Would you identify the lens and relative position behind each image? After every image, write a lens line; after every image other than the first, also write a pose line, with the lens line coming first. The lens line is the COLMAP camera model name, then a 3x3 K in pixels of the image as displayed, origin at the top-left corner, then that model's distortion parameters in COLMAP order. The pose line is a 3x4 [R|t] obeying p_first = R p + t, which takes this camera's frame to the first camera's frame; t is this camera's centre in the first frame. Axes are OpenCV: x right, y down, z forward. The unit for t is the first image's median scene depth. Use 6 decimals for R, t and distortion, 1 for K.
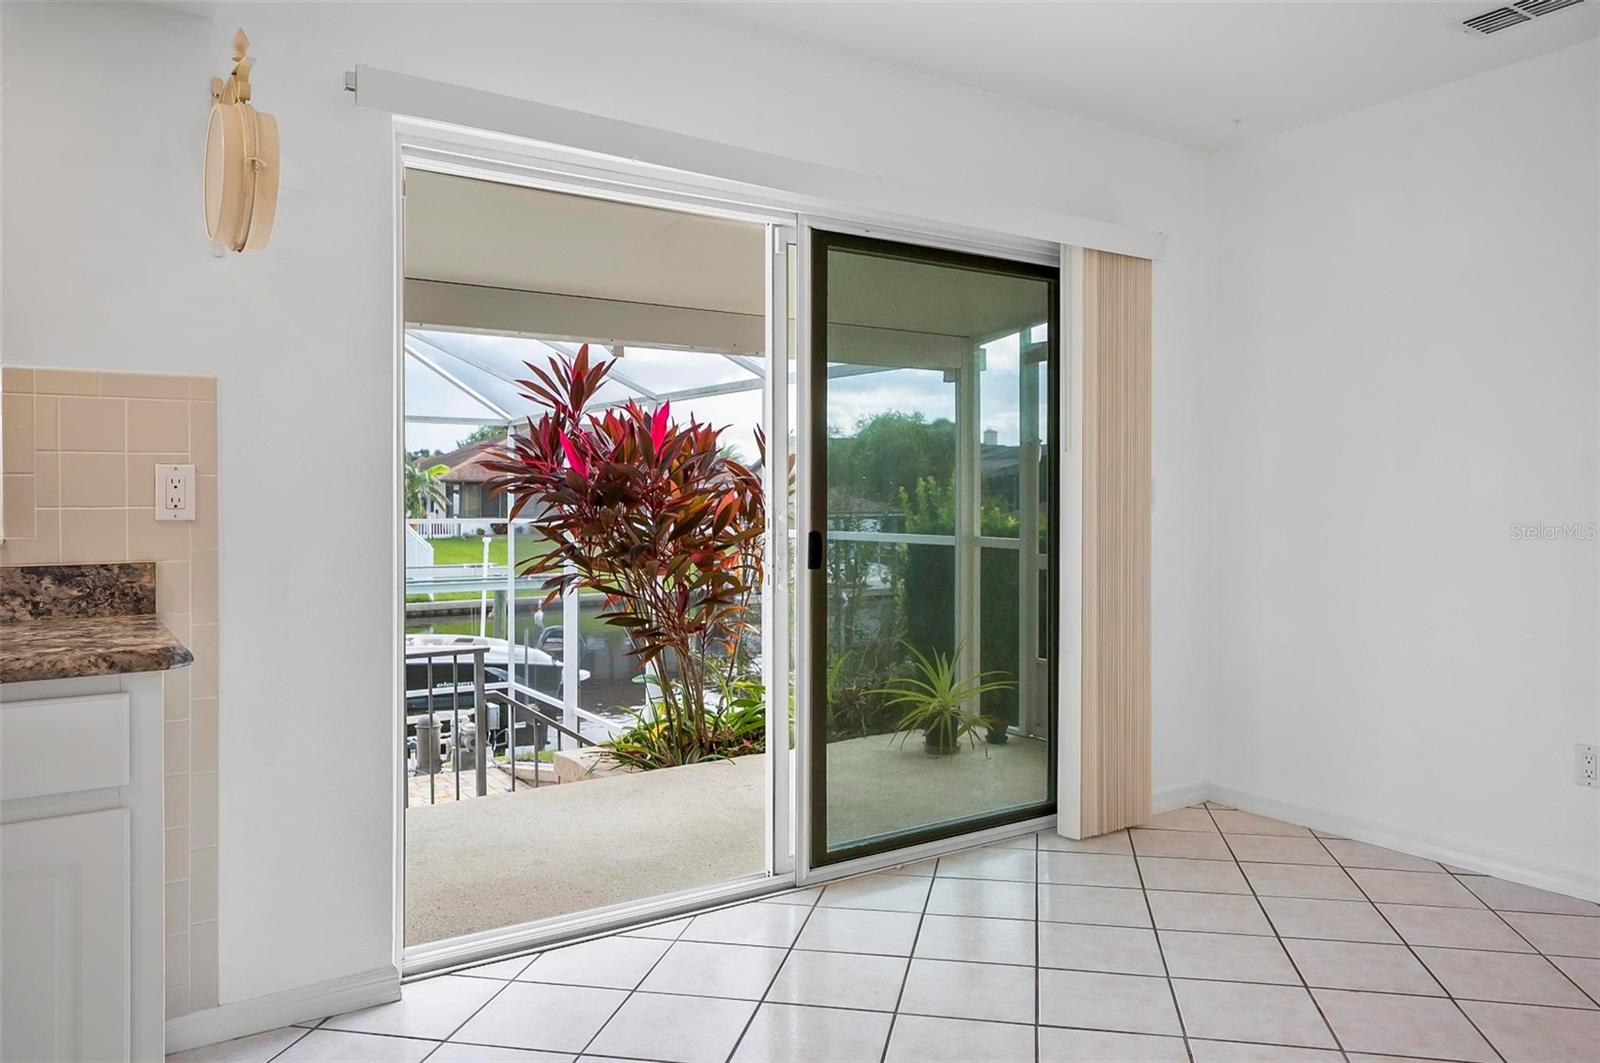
lens RADIAL K [[1105.8, 0, 800.0], [0, 1105.8, 531.5], [0, 0, 1]] dist [-0.004622, -0.000995]
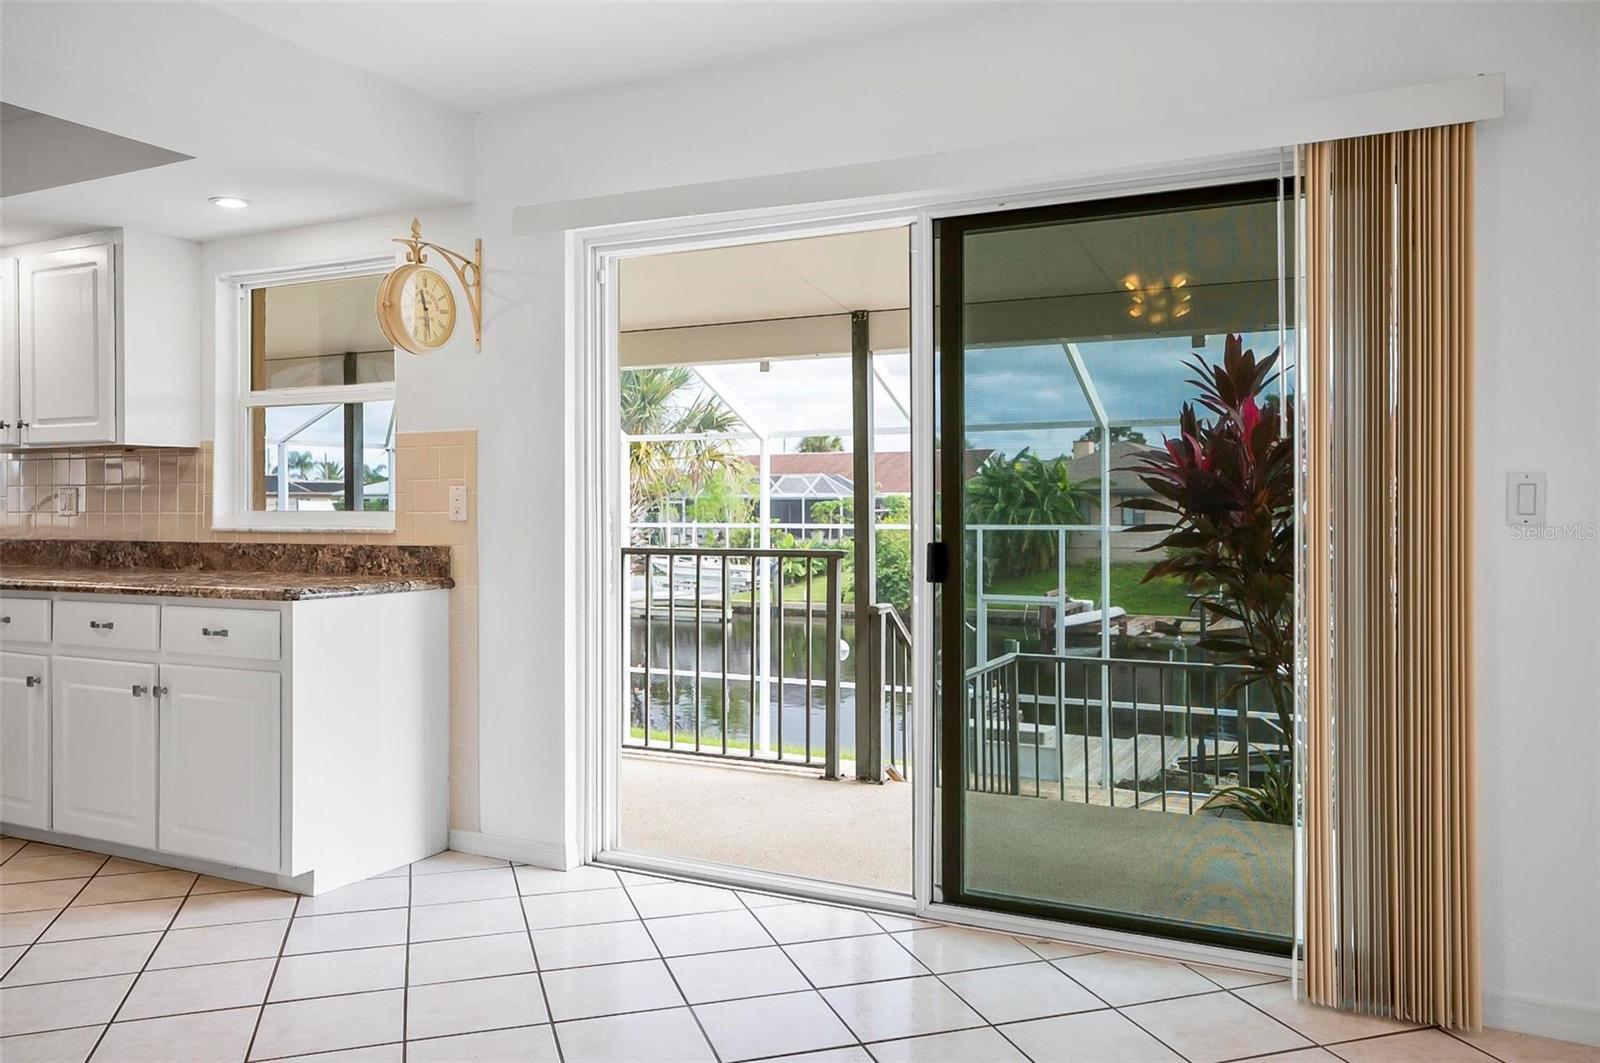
lens RADIAL K [[1142.3, 0, 800.0], [0, 1142.3, 531.5], [0, 0, 1]] dist [0.003814, 0.002749]
pose [[0.500784, 0.010120, -0.865513, 0.813667], [-0.027054, 0.999626, -0.003966, -0.000769], [0.865149, 0.025401, 0.500871, 0.426888]]
